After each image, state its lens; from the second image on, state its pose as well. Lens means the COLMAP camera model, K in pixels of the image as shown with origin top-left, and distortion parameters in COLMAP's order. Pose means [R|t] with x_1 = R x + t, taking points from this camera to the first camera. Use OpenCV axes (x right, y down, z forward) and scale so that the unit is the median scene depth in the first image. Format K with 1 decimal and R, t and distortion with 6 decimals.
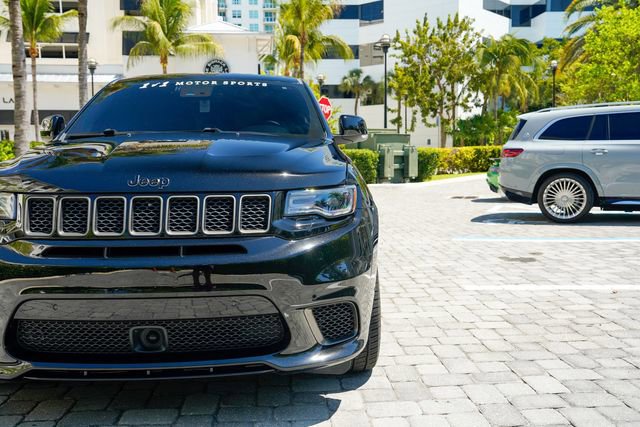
lens RADIAL K [[632.7, 0, 320.8], [0, 632.7, 215.9], [0, 0, 1]] dist [-0.014724, 0.143981]
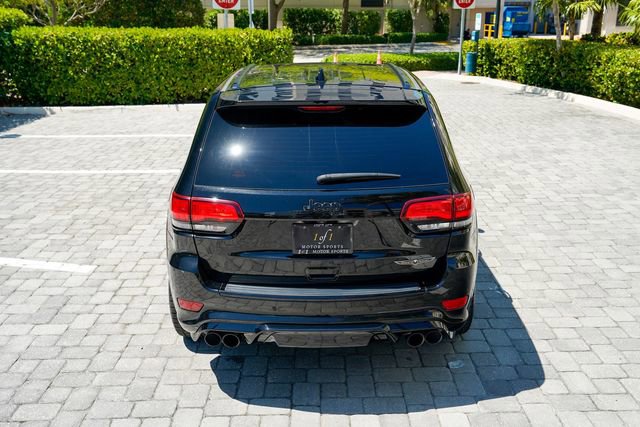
lens RADIAL K [[632.7, 0, 320.8], [0, 632.7, 215.9], [0, 0, 1]] dist [-0.014724, 0.143981]
pose [[-0.998217, -0.004481, 0.059520, -0.036005], [0.019149, 0.920430, 0.390439, -0.063242], [-0.056534, 0.390883, -0.918703, 0.329260]]
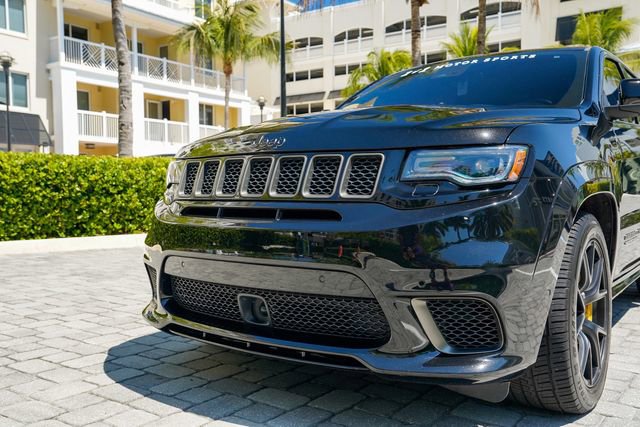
lens RADIAL K [[612.5, 0, 320.0], [0, 612.5, 213.5], [0, 0, 1]] dist [-0.016406, 0.103821]
pose [[0.772051, 0.028162, -0.634936, 0.030362], [-0.062185, 0.997572, -0.031368, 0.006215], [0.632511, 0.063701, 0.771928, 0.029045]]
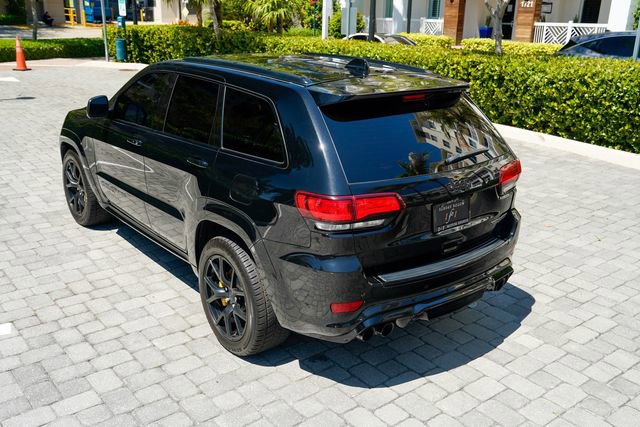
lens RADIAL K [[623.6, 0, 323.4], [0, 623.6, 213.2], [0, 0, 1]] dist [-0.020693, 0.120320]
pose [[-0.820653, 0.172397, -0.544802, 0.053595], [-0.069337, 0.916318, 0.394404, -0.062613], [0.567205, 0.361444, -0.740025, 0.305506]]
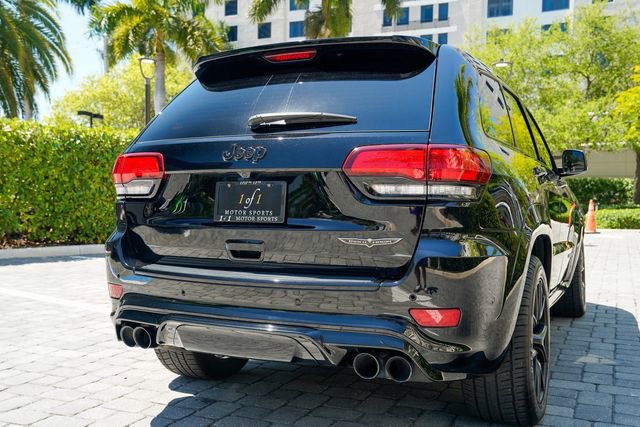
lens RADIAL K [[643.5, 0, 320.0], [0, 643.5, 213.5], [0, 0, 1]] dist [-0.007057, 0.148080]
pose [[-0.876624, -0.007086, 0.481124, -0.076631], [0.048201, 0.993569, 0.102457, -0.024251], [-0.478756, 0.113007, -0.870645, 0.298736]]
